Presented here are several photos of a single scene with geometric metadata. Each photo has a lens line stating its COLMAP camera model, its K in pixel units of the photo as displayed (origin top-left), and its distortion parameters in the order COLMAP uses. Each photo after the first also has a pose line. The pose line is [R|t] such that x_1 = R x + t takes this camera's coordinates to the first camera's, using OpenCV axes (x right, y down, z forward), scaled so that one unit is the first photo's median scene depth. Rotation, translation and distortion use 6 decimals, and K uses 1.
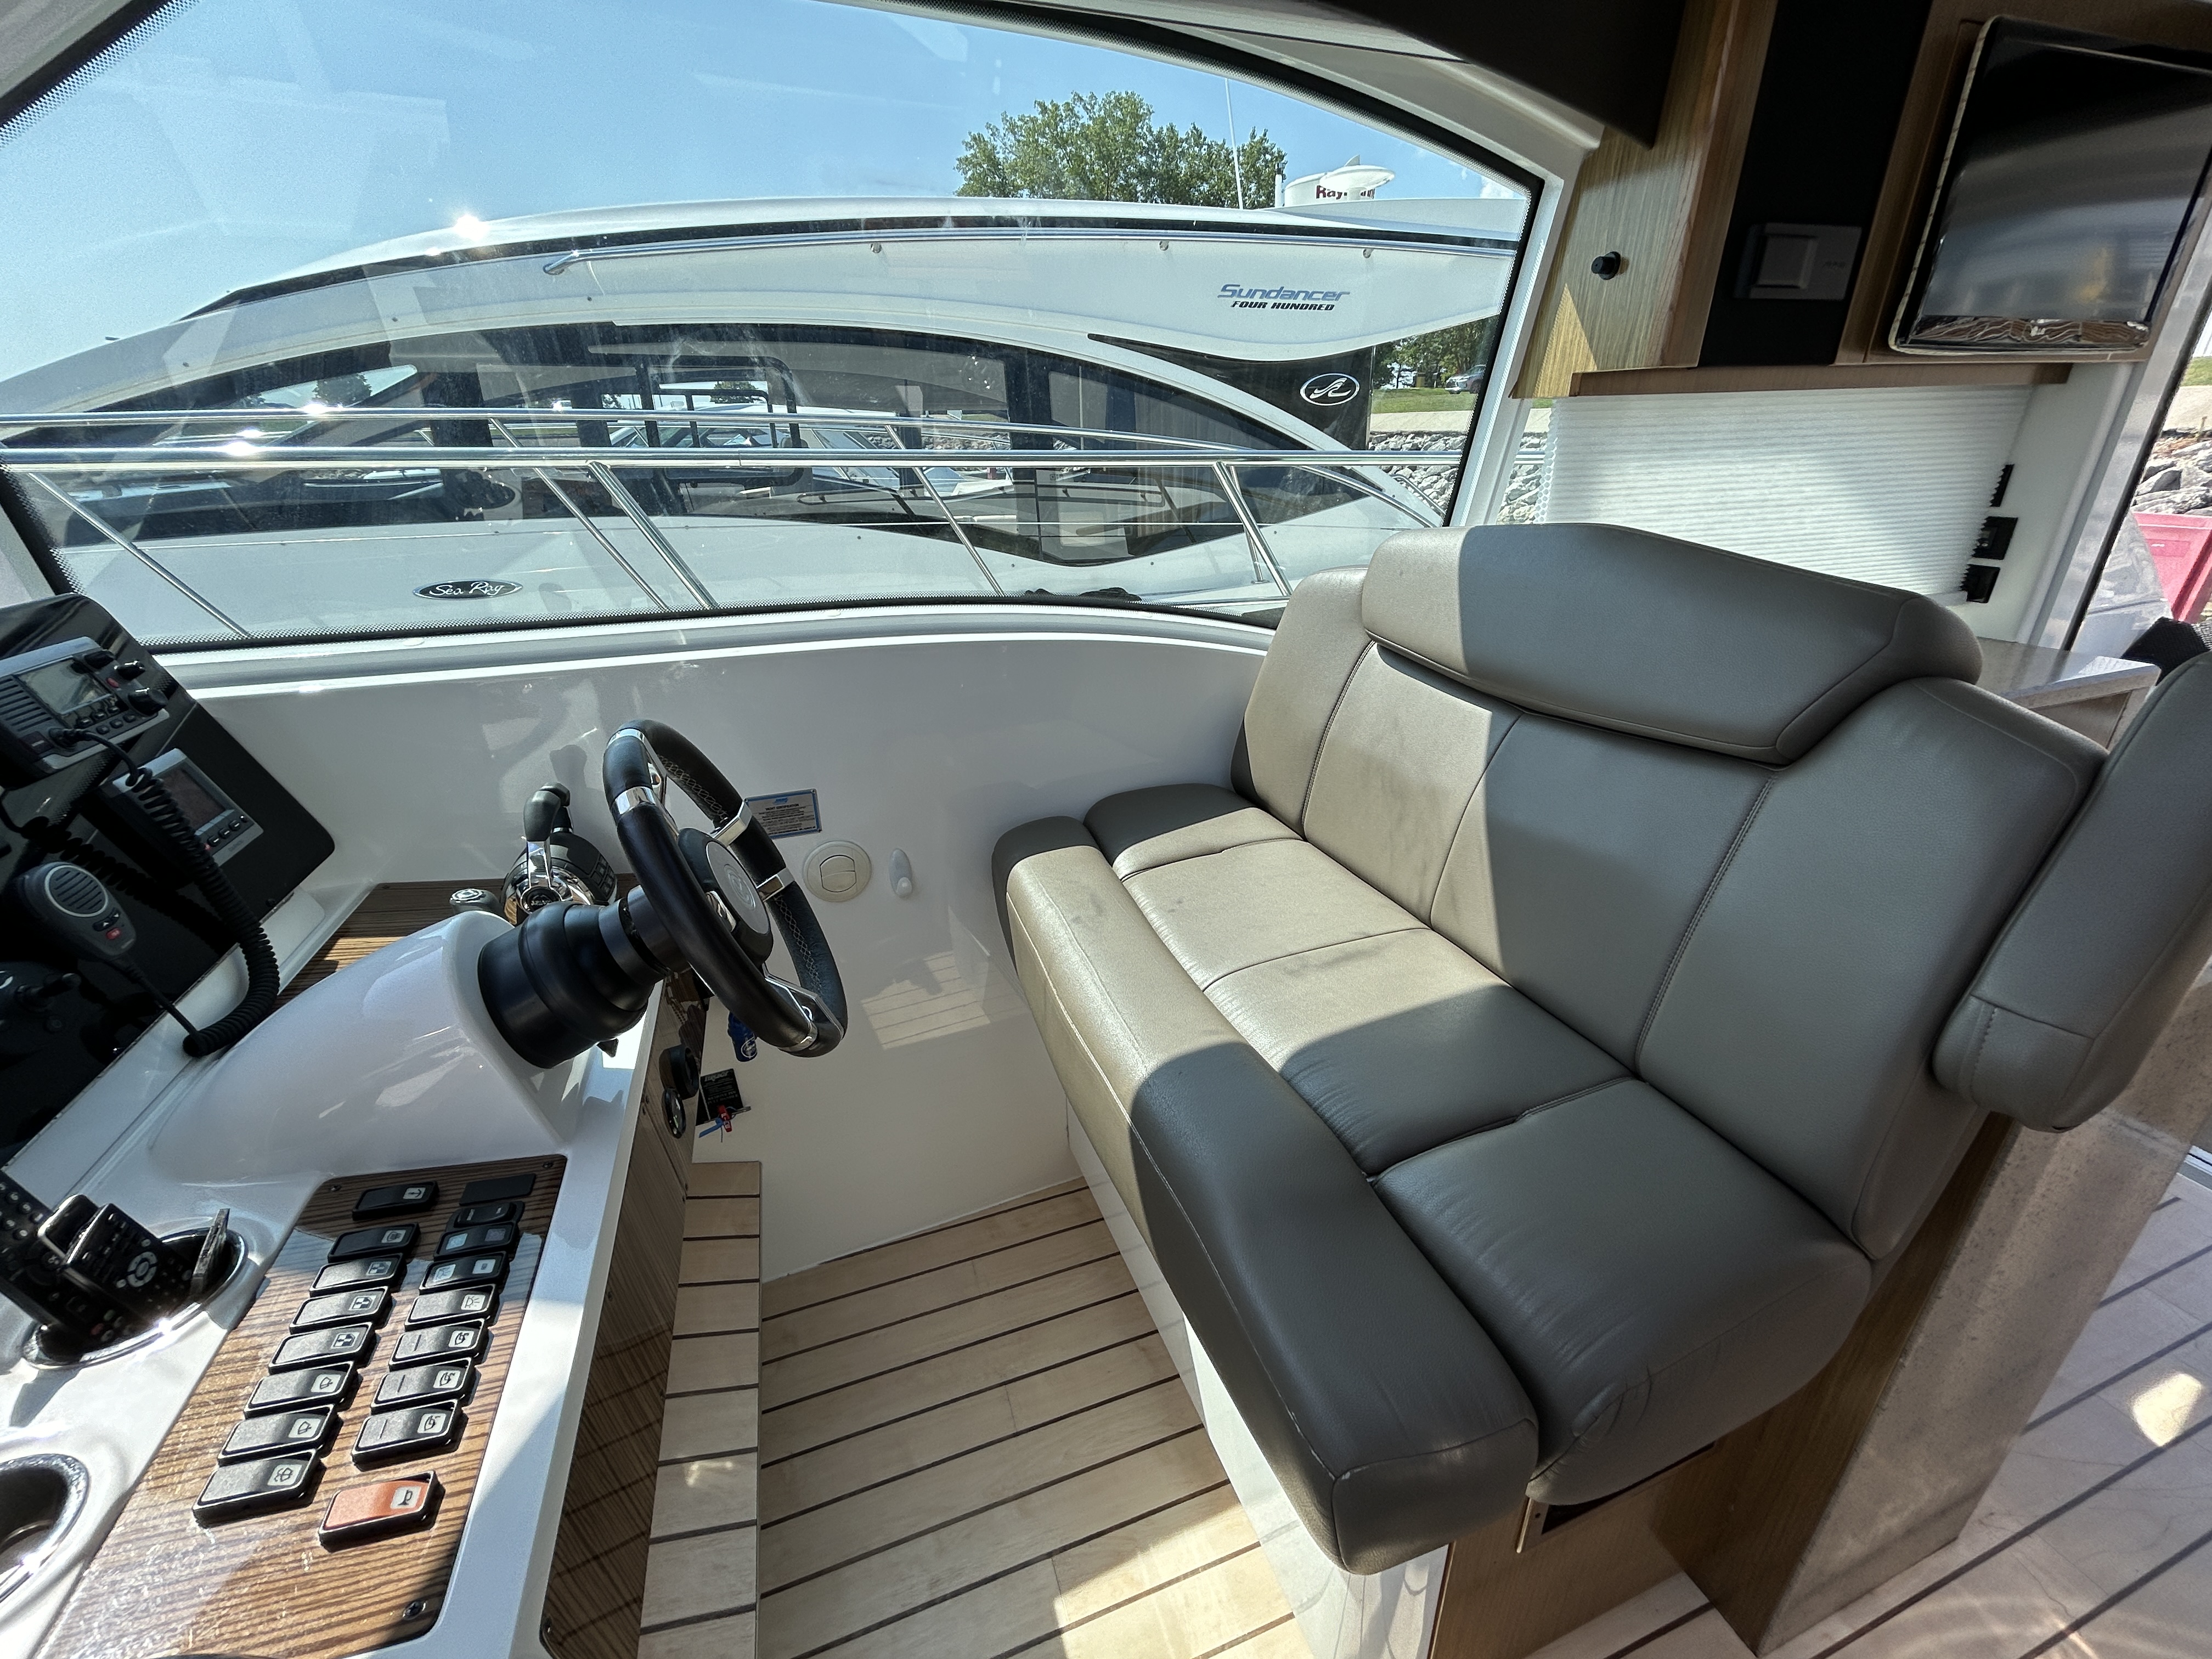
lens RADIAL K [[890.5, 0, 1108.7], [0, 890.5, 831.7], [0, 0, 1]] dist [0.002585, -0.000580]
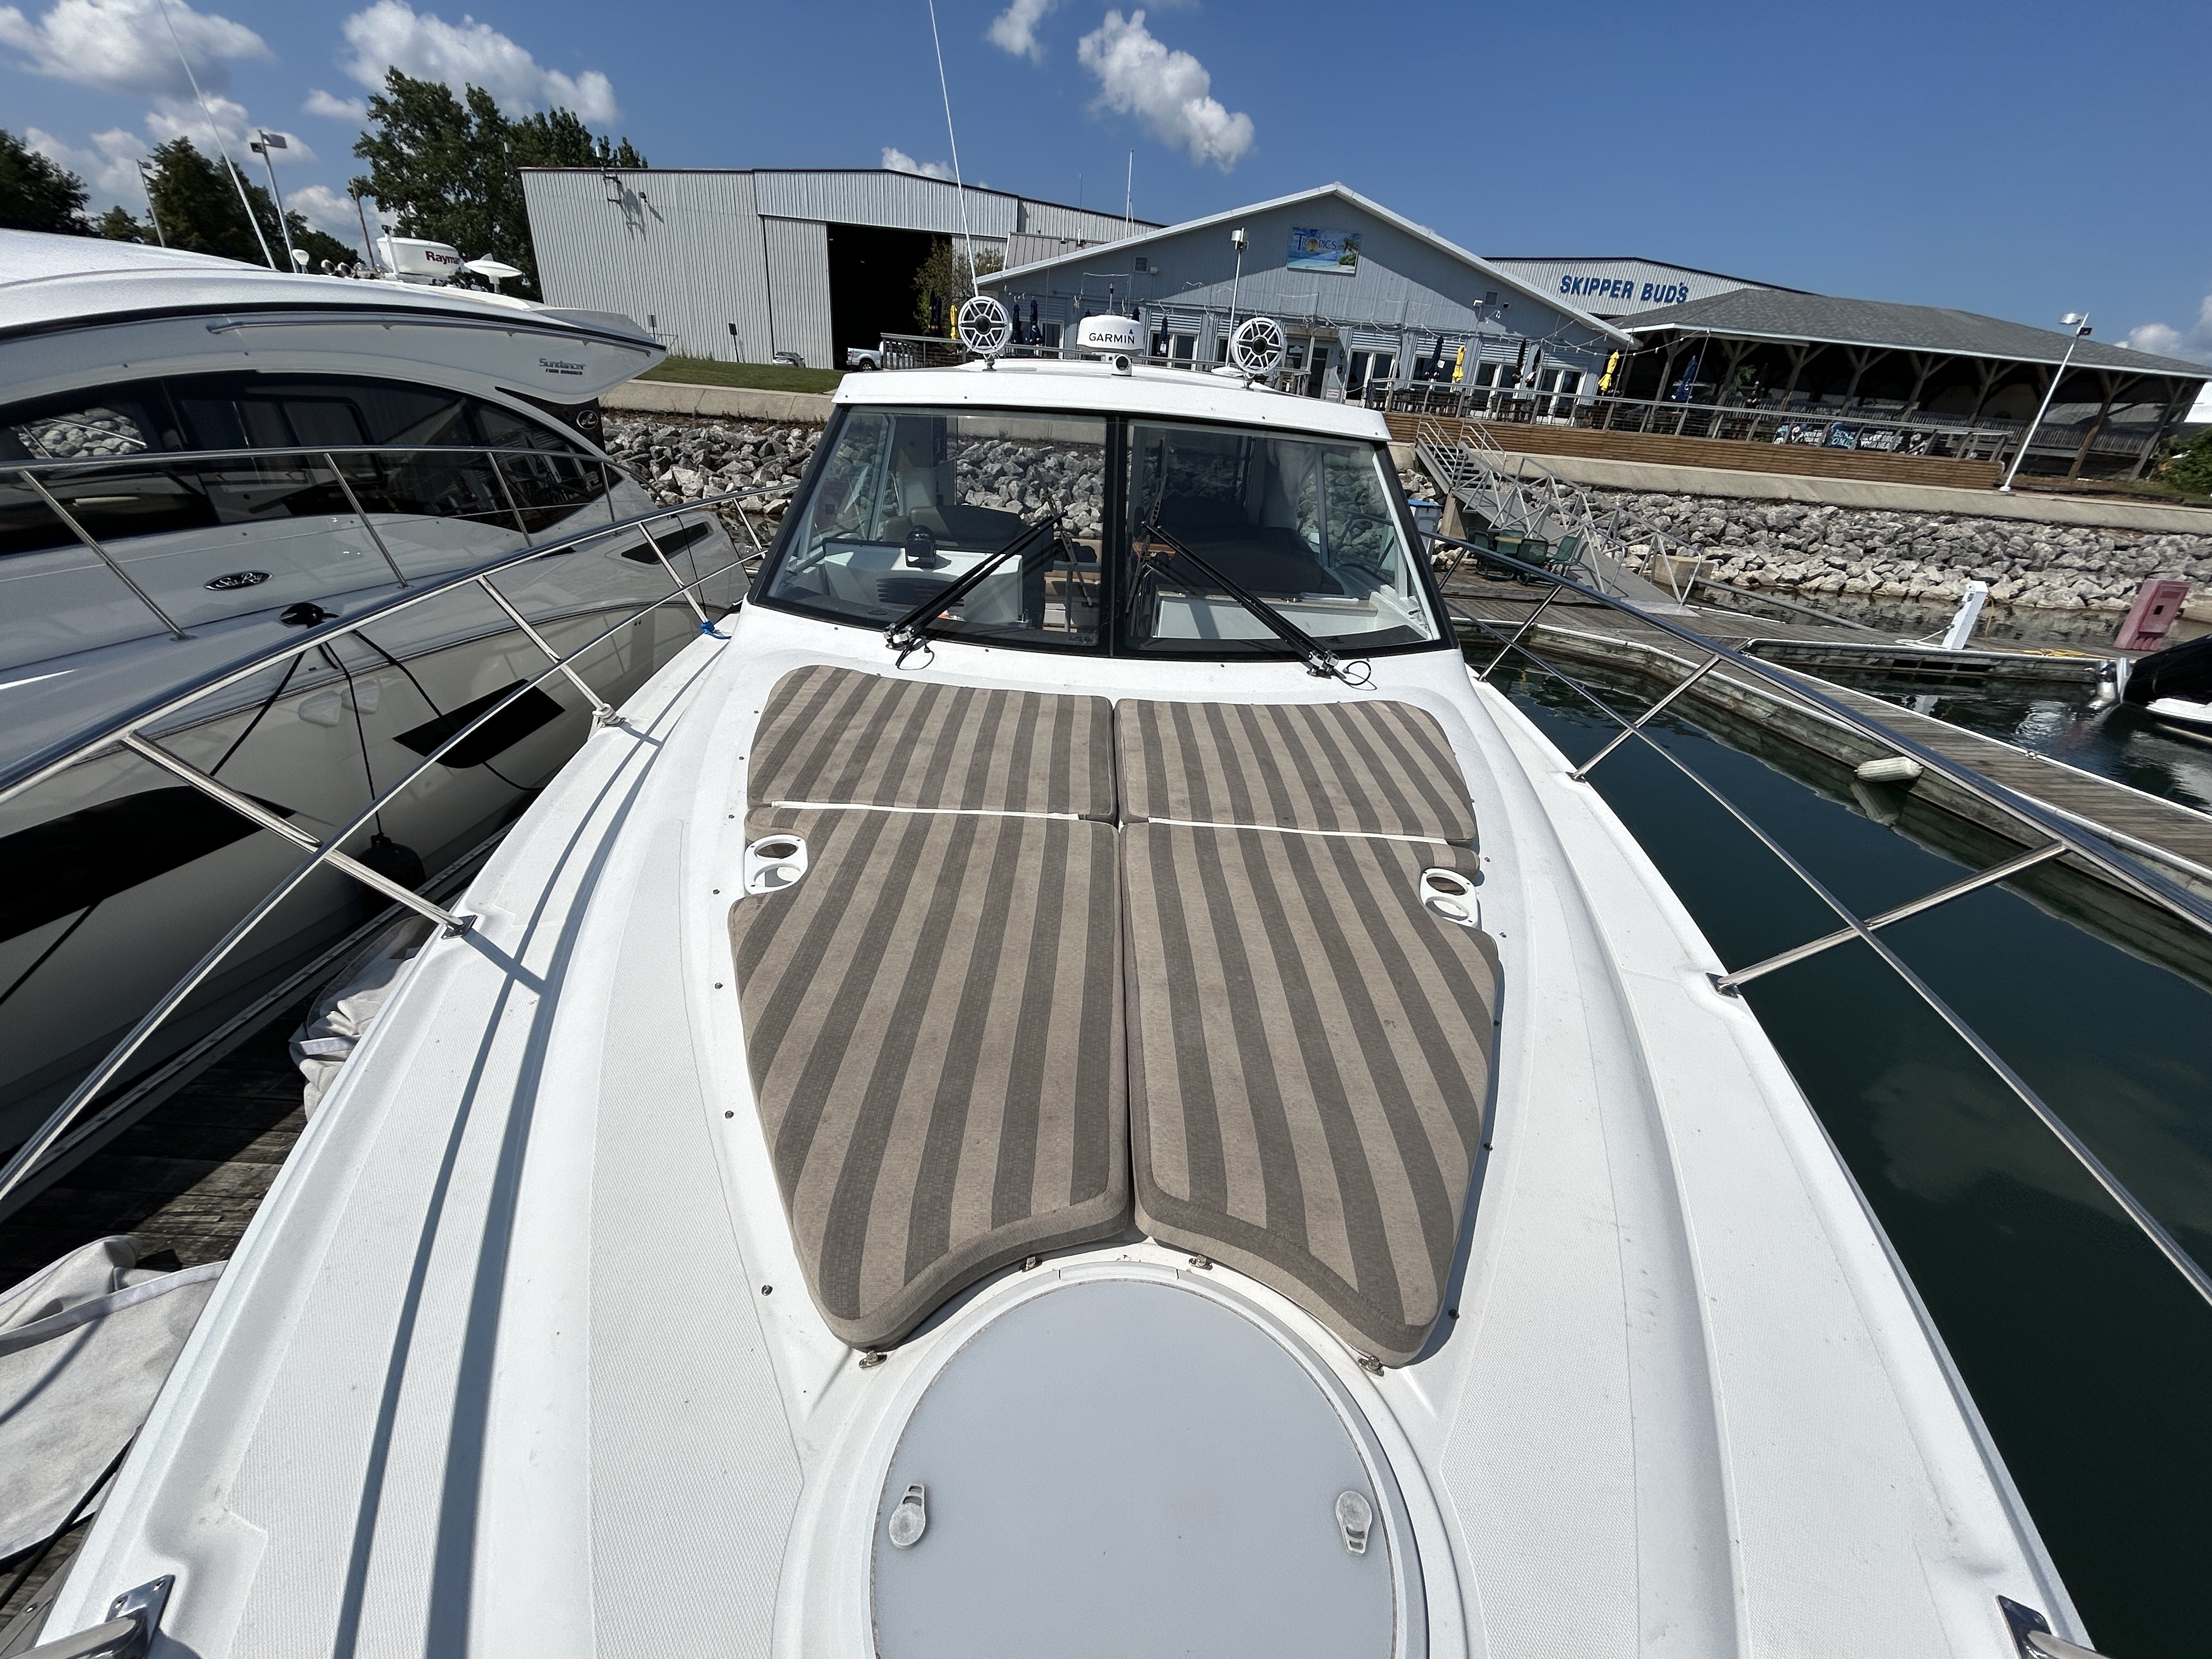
lens RADIAL K [[890.5, 0, 1114.2], [0, 890.5, 833.9], [0, 0, 1]] dist [0.002585, -0.000580]
pose [[0.317985, -0.363598, 0.875604, -1.347595], [0.316096, 0.911357, 0.263651, 0.097706], [-0.893850, 0.192938, 0.404730, -0.472045]]
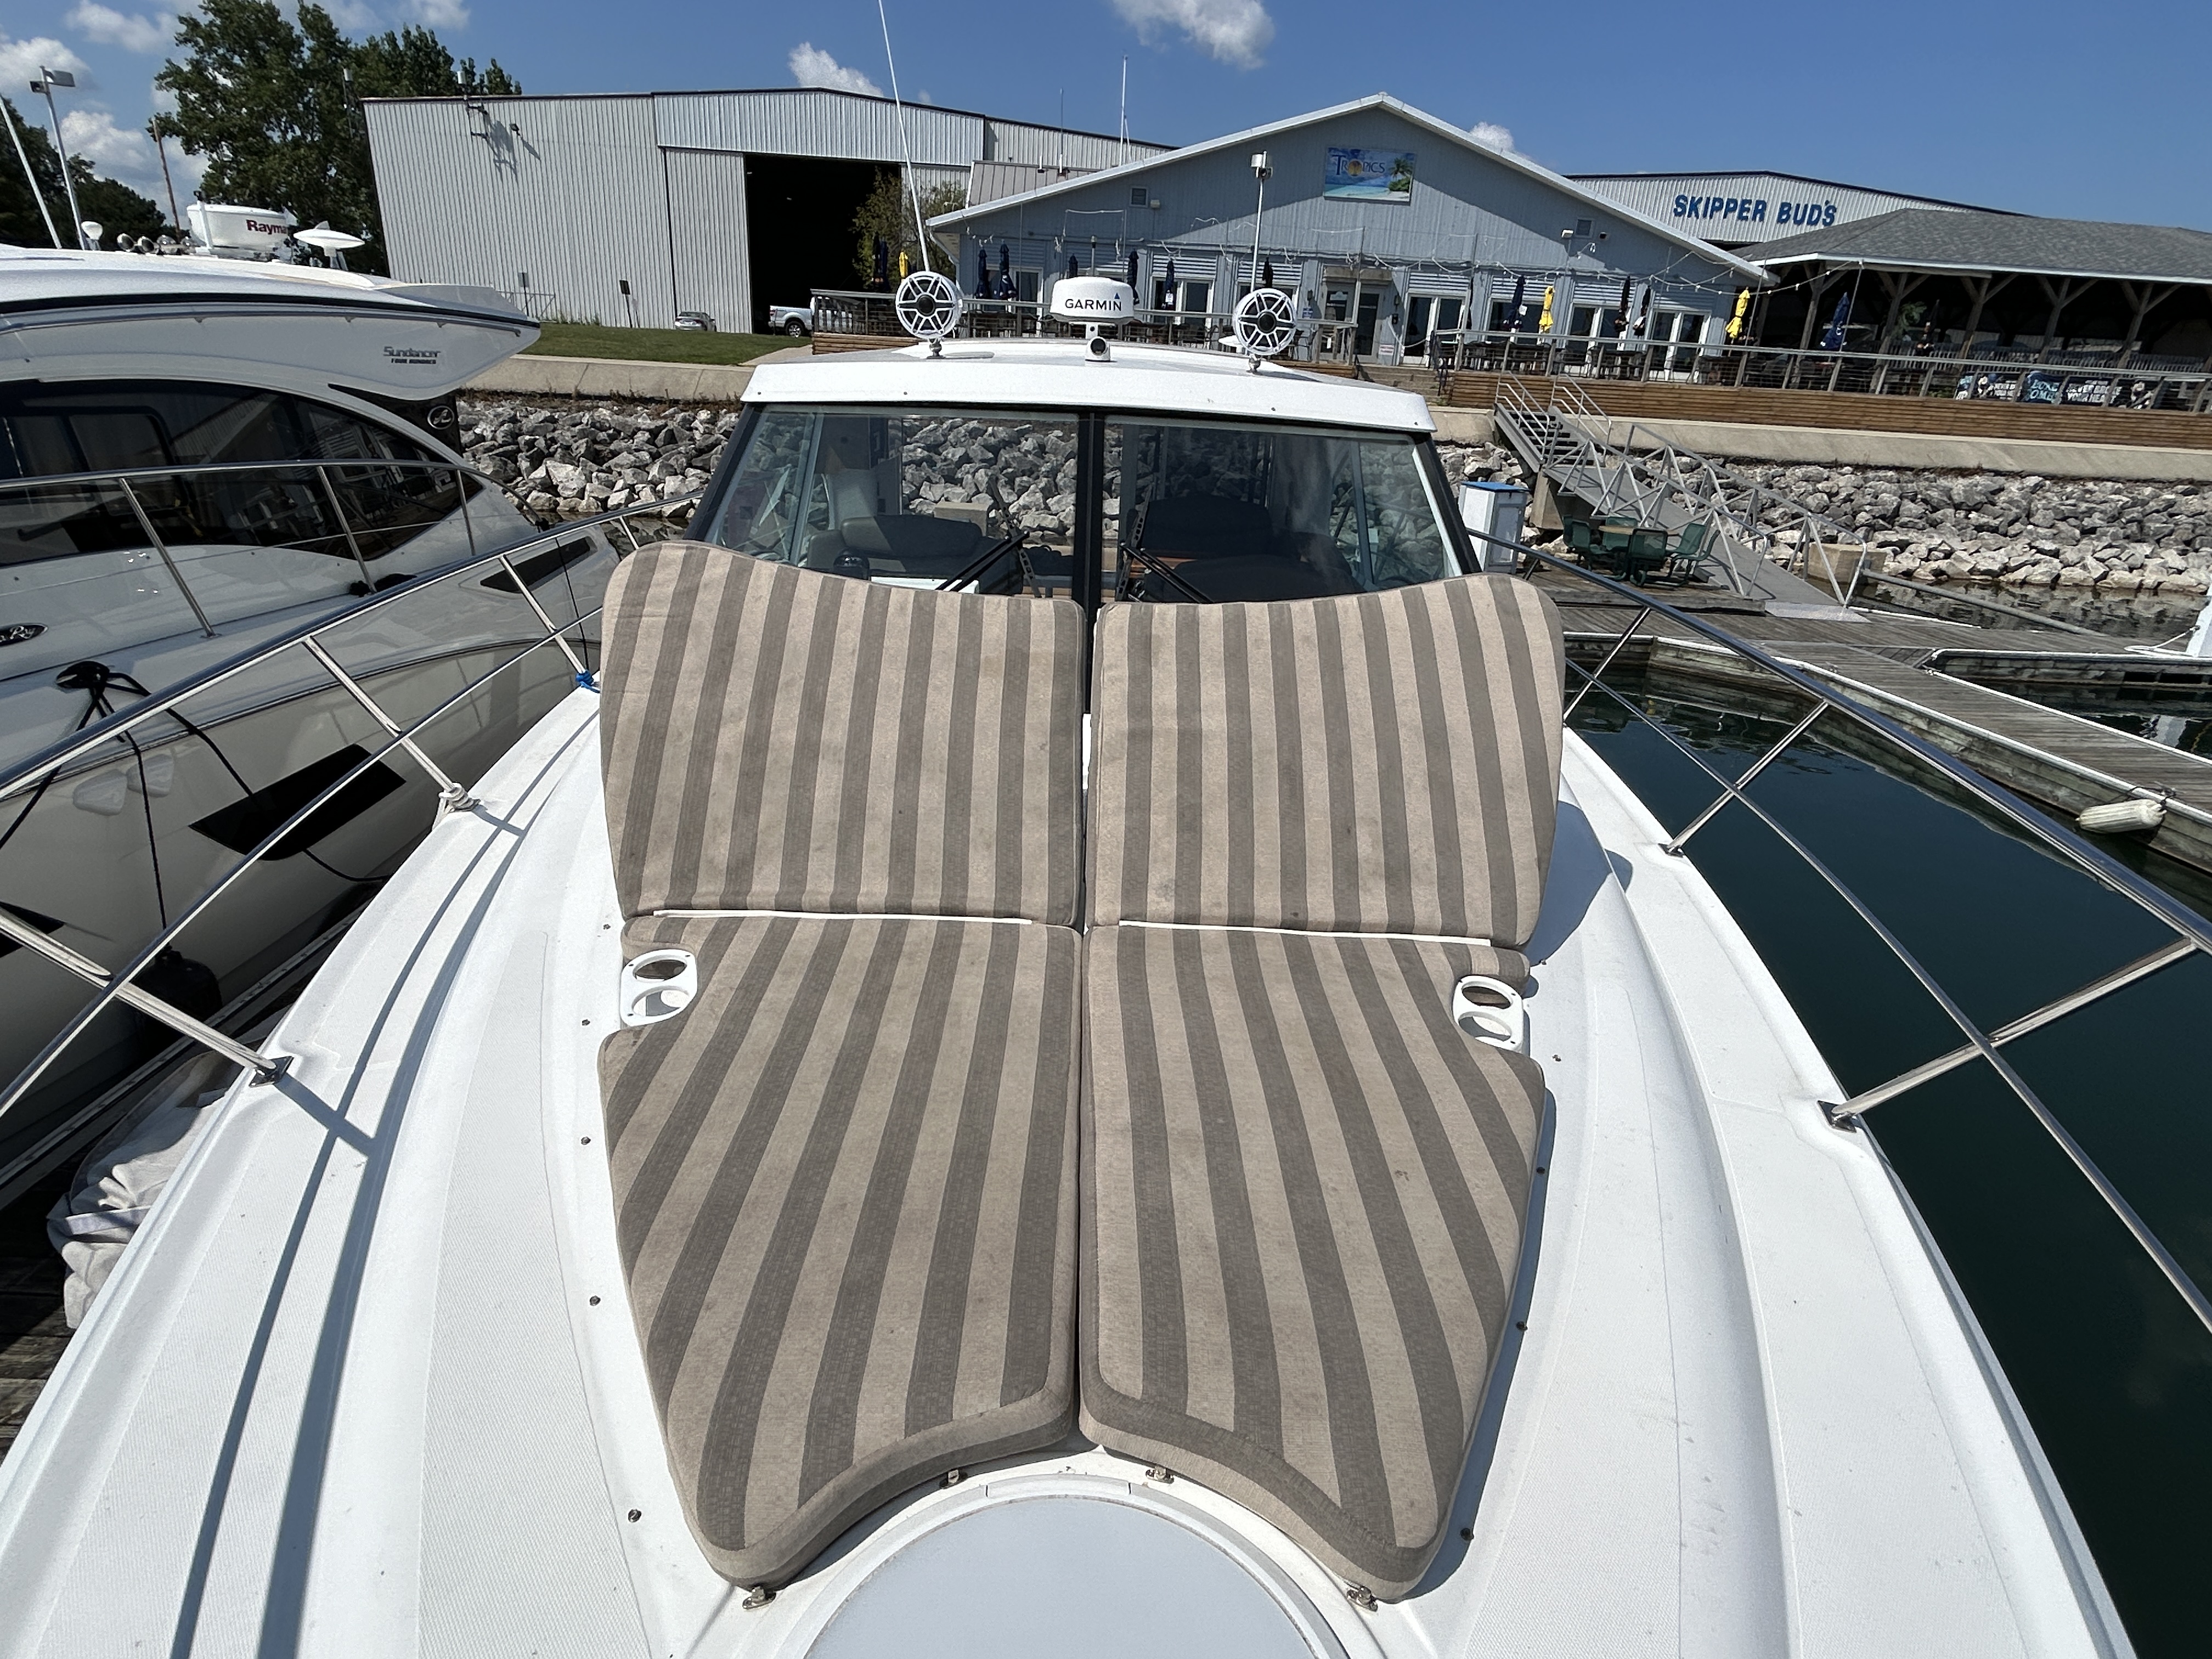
lens RADIAL K [[1175.7, 0, 1112.0], [0, 1175.7, 836.6], [0, 0, 1]] dist [-0.003689, 0.003535]
pose [[0.318375, -0.310066, 0.895822, -1.371839], [0.336309, 0.920471, 0.199074, 0.083322], [-0.886304, 0.237892, 0.397333, -0.512355]]
